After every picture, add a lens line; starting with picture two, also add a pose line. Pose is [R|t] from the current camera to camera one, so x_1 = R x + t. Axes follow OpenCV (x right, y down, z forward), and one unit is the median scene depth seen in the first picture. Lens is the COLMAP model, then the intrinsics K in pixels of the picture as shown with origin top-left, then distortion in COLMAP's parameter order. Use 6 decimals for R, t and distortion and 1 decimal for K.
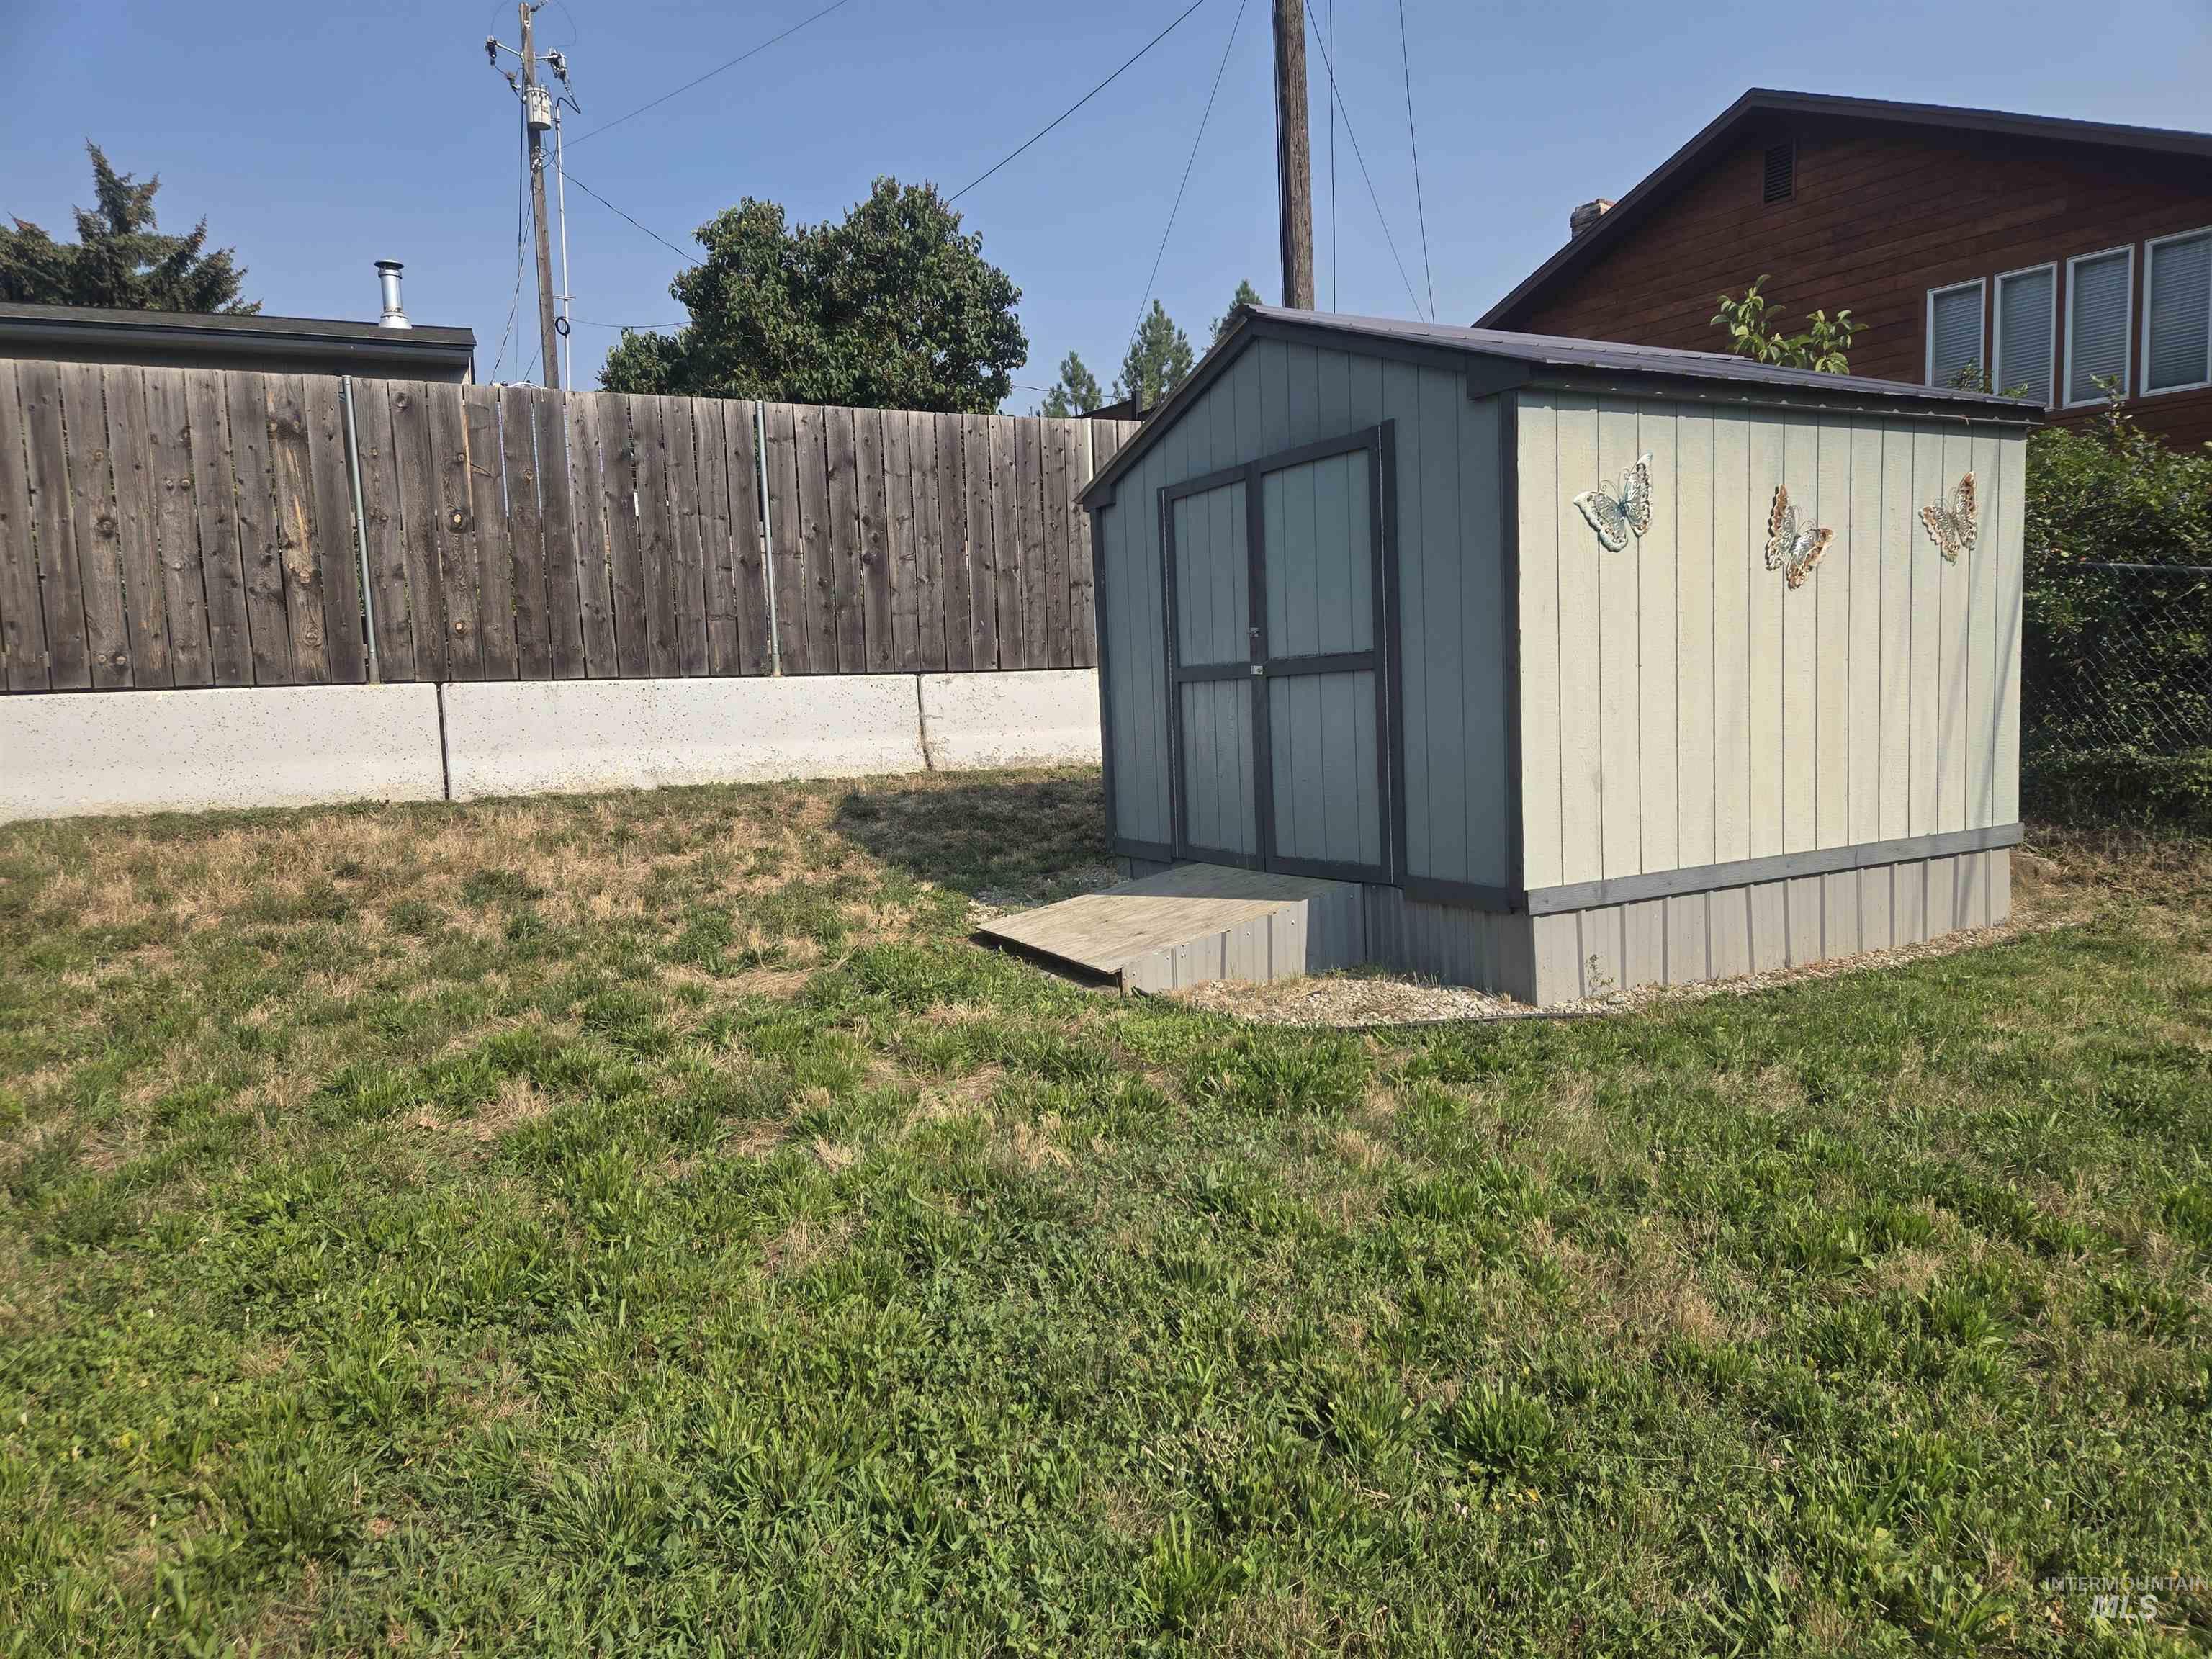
lens RADIAL K [[1443.6, 0, 1111.0], [0, 1443.6, 817.8], [0, 0, 1]] dist [0.058243, -0.052972]
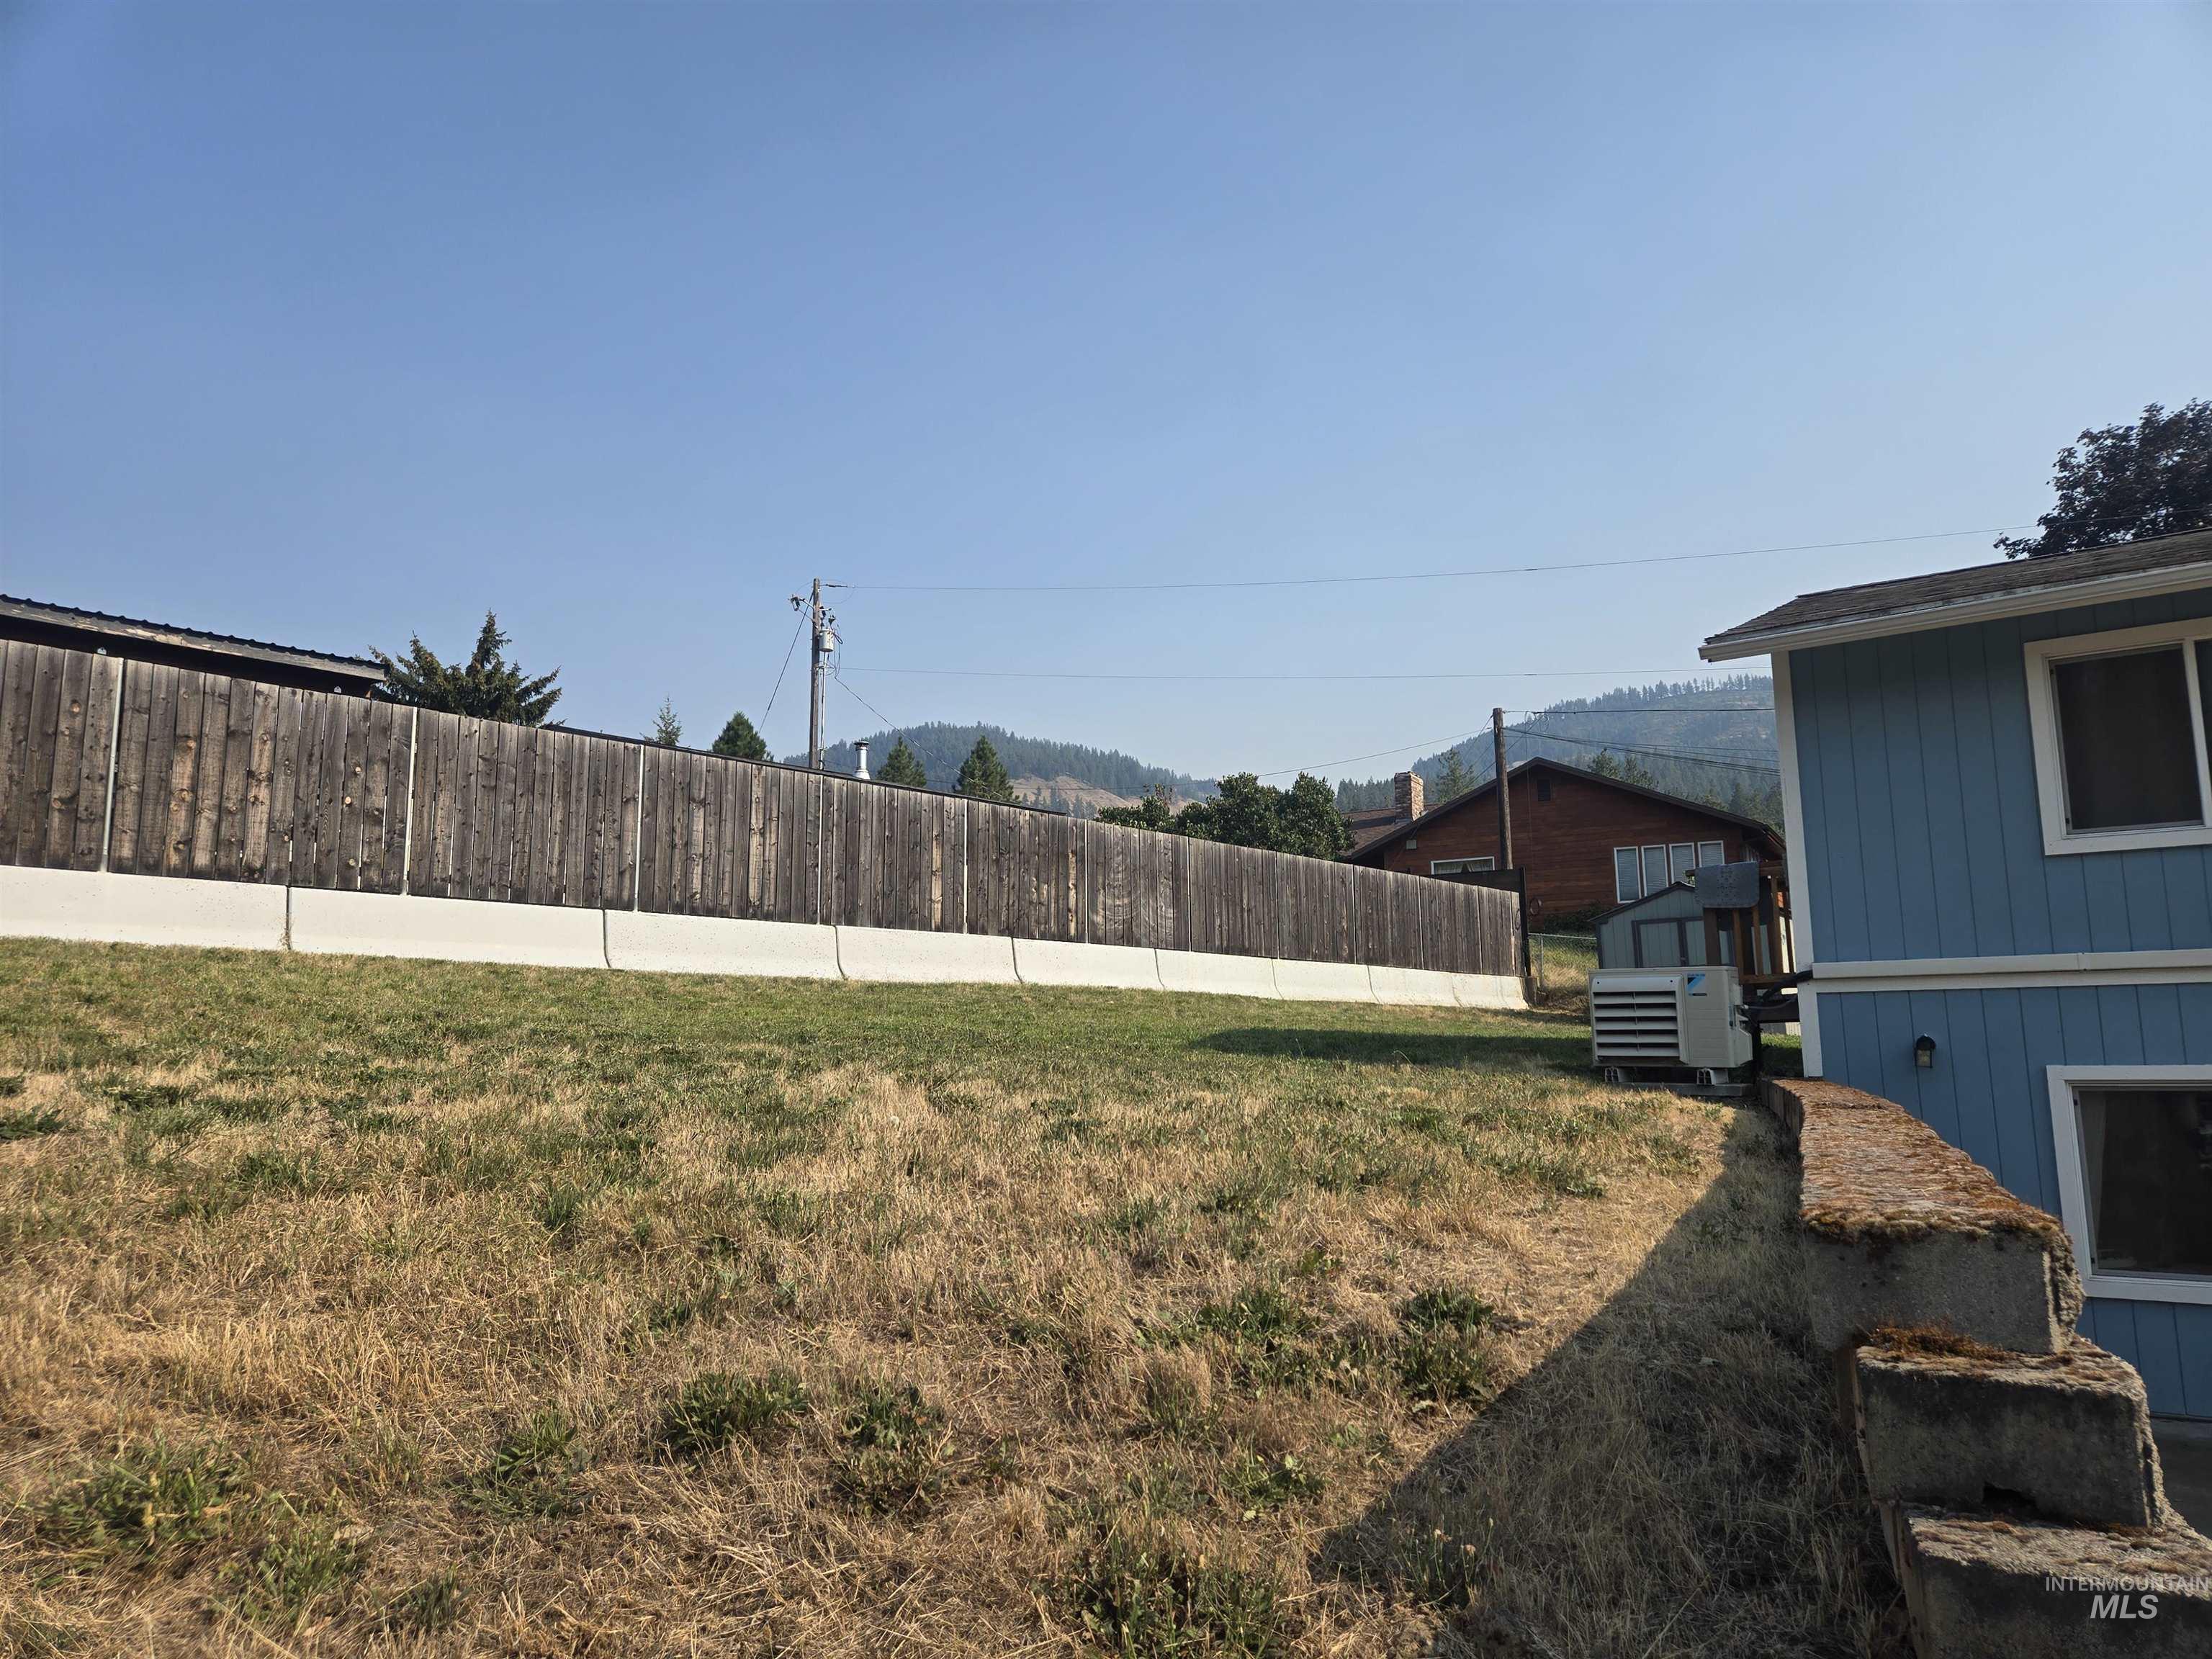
lens RADIAL K [[1443.6, 0, 1111.0], [0, 1443.6, 817.8], [0, 0, 1]] dist [0.058243, -0.052972]
pose [[0.903086, 0.090781, 0.419755, -2.182795], [0.019898, 0.967509, -0.252052, 0.342546], [-0.428999, 0.235977, 0.871938, -1.387502]]
